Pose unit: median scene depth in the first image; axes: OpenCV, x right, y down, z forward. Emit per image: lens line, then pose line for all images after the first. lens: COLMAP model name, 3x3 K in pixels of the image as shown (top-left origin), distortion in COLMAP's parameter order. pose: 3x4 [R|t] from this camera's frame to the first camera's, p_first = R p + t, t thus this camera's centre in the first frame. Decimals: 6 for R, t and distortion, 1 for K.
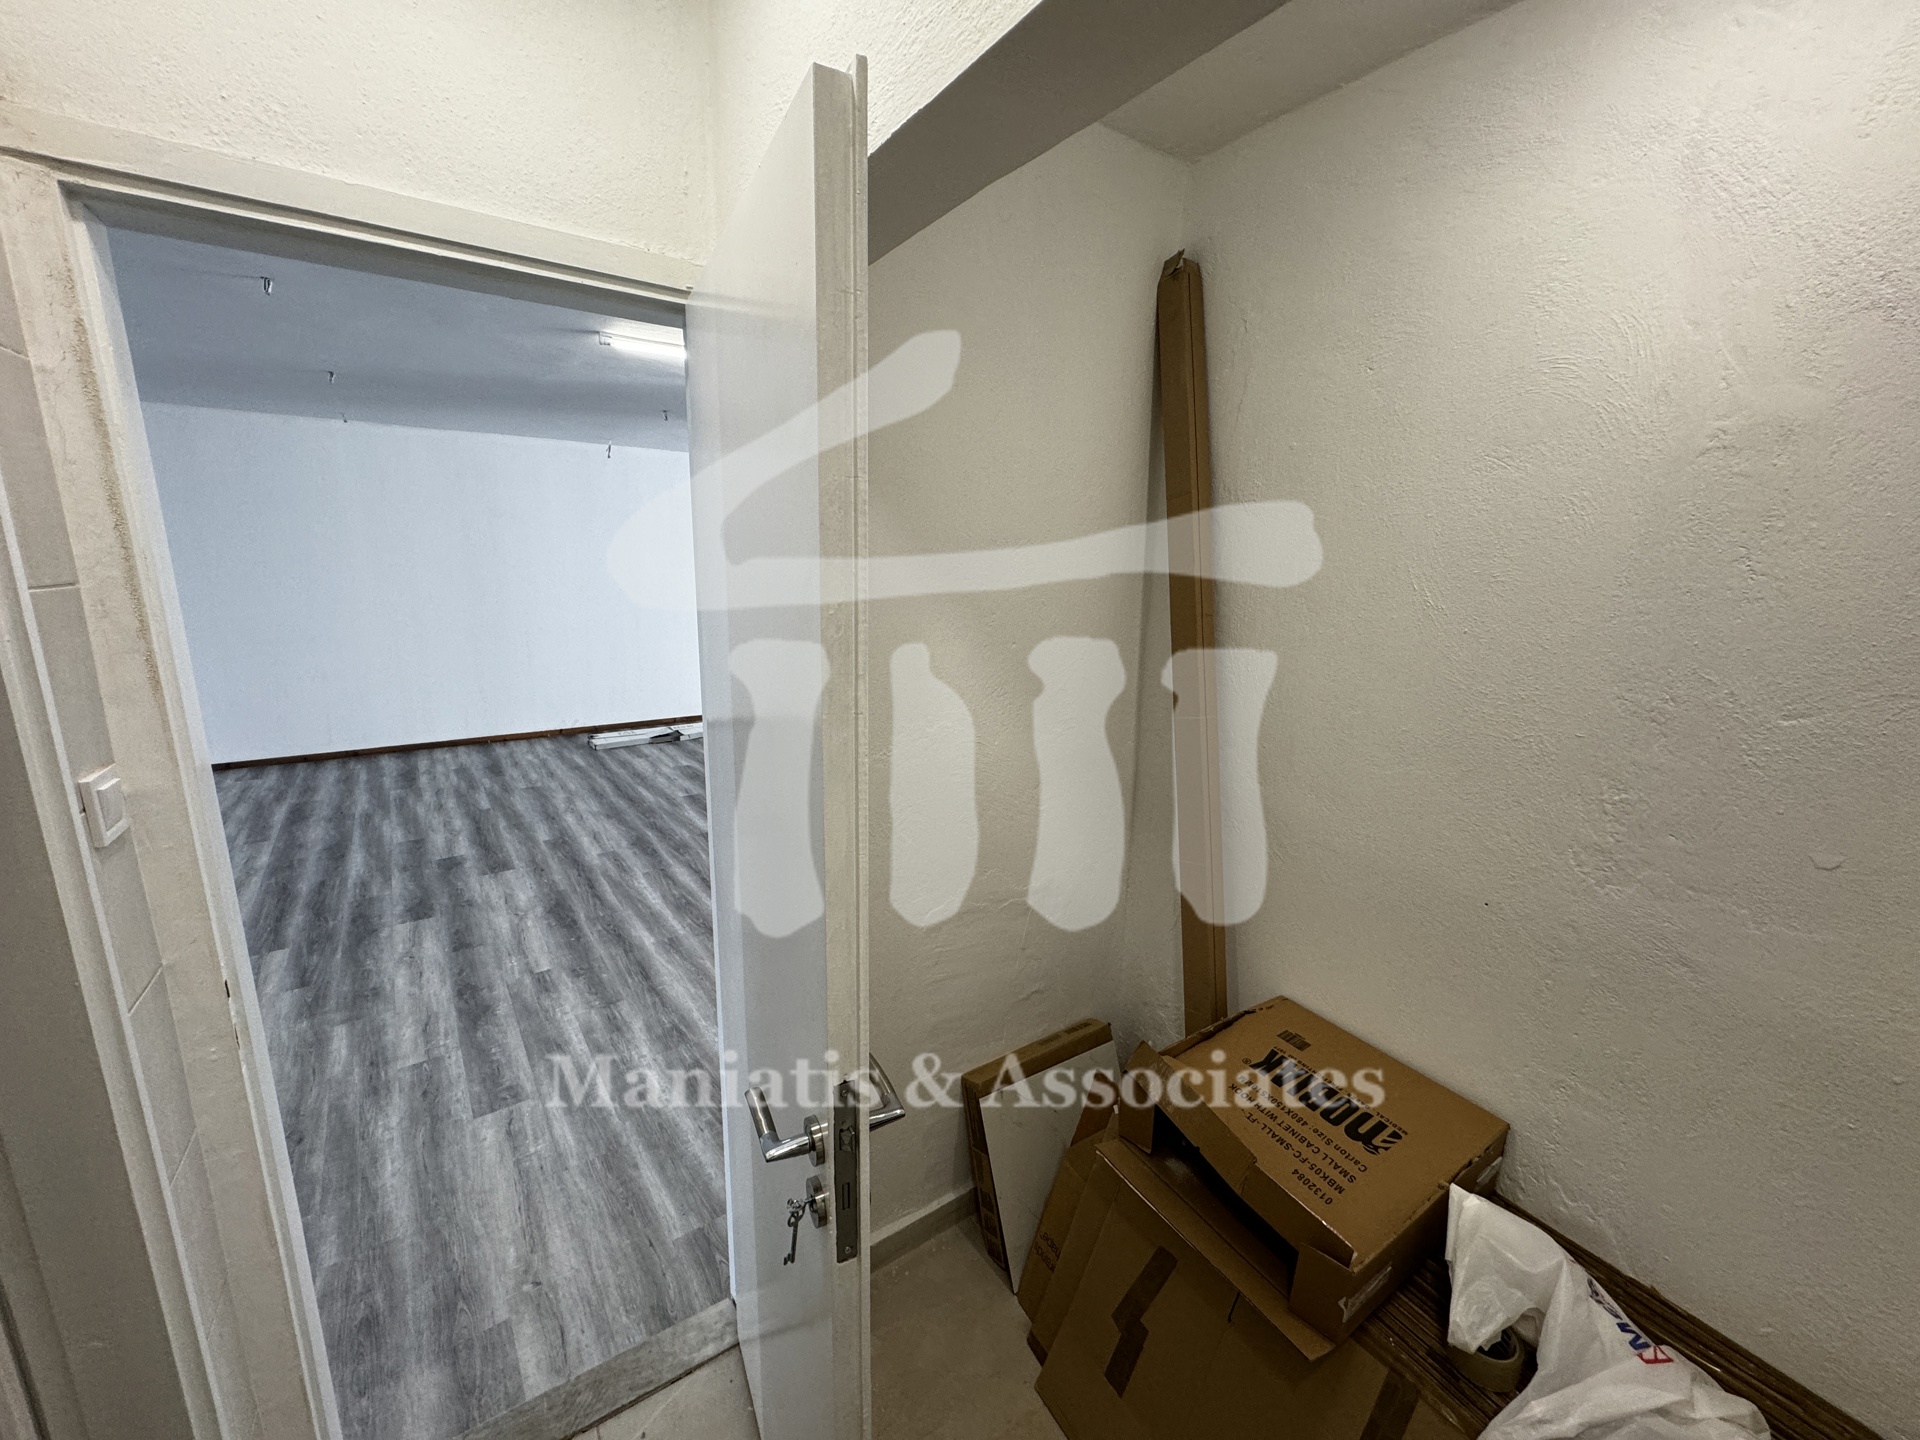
lens RADIAL K [[764.7, 0, 959.3], [0, 764.7, 722.6], [0, 0, 1]] dist [-0.000723, 0.000593]
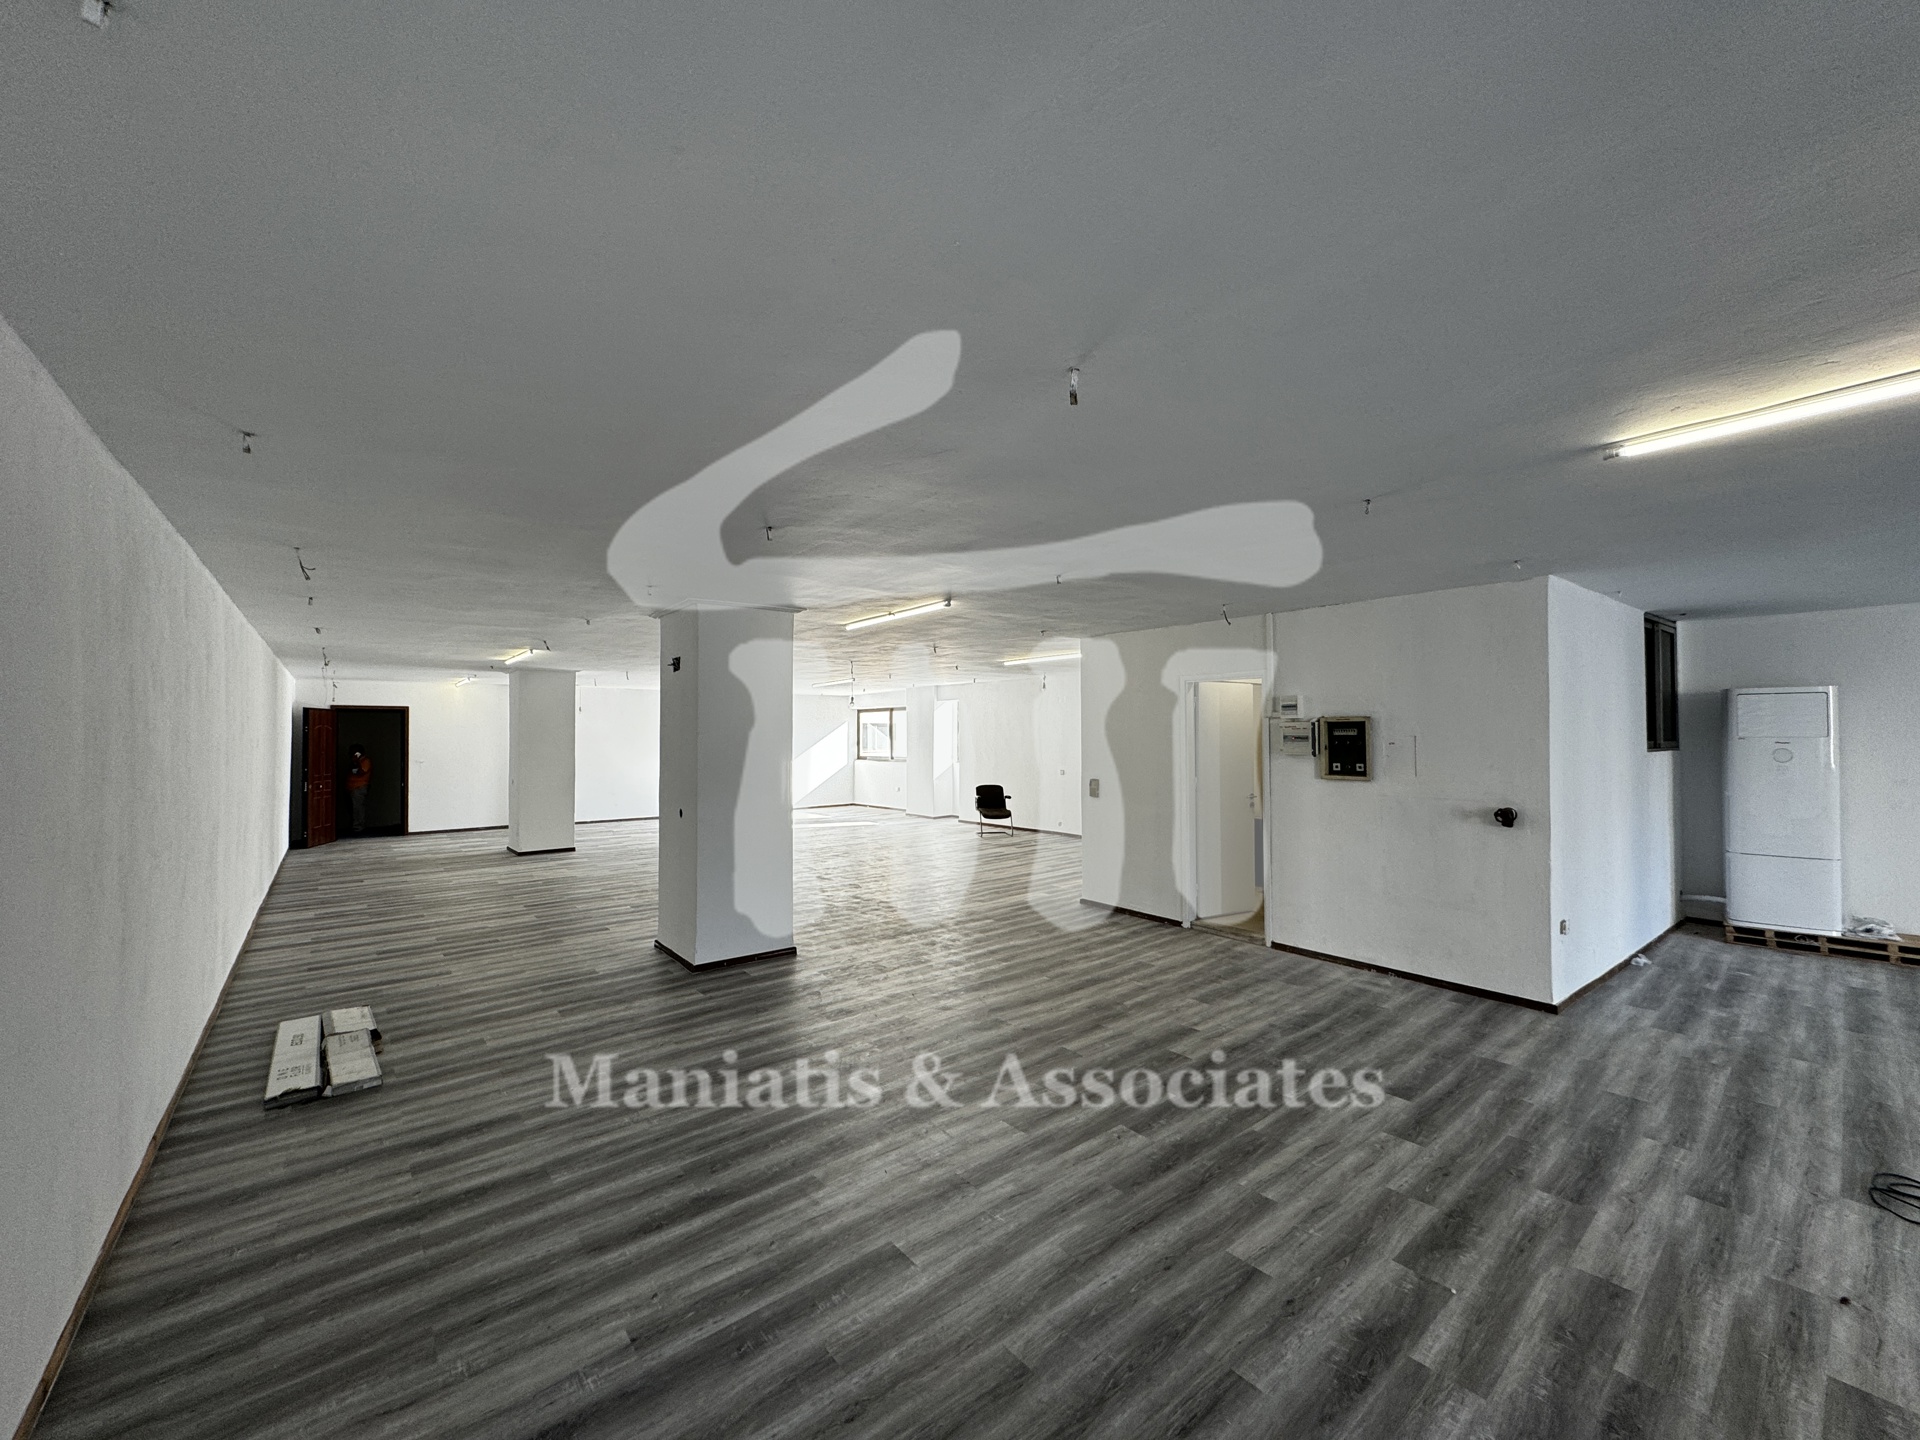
lens RADIAL K [[764.7, 0, 960.1], [0, 764.7, 722.0], [0, 0, 1]] dist [-0.000723, 0.000593]
pose [[-0.064122, -0.005933, 0.997924, -1.584019], [0.219165, 0.975485, 0.019882, -0.210400], [-0.973578, 0.219985, -0.061250, 0.846123]]
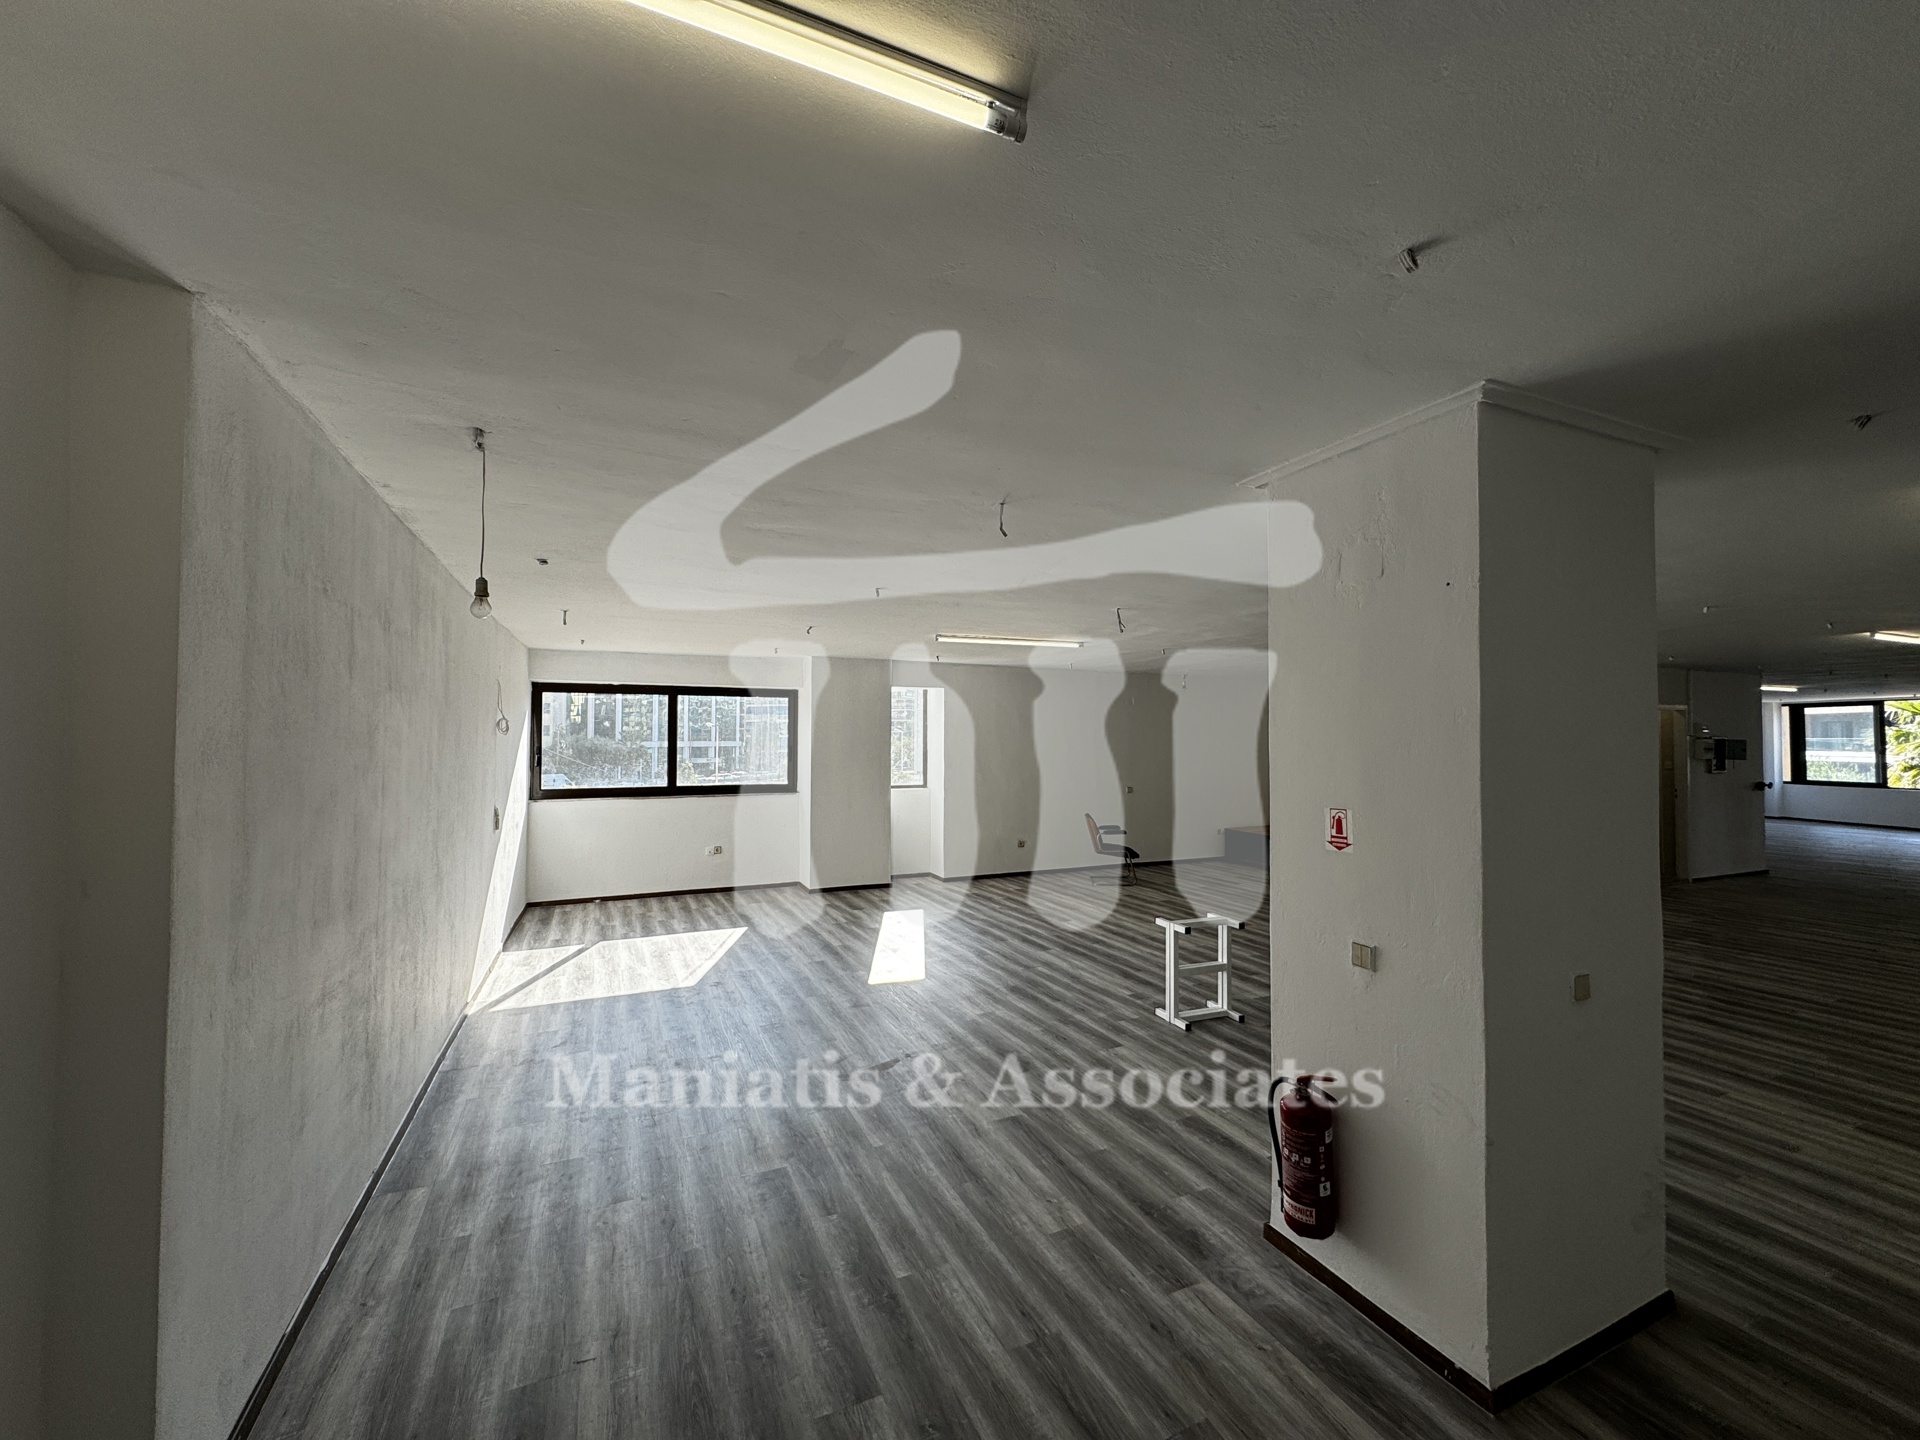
lens RADIAL K [[764.7, 0, 961.6], [0, 764.7, 725.7], [0, 0, 1]] dist [-0.000723, 0.000593]
pose [[-0.979245, -0.022939, 0.201379, 1.313748], [0.017600, 0.980198, 0.197235, -0.559470], [-0.201916, 0.196686, -0.959450, 2.684351]]
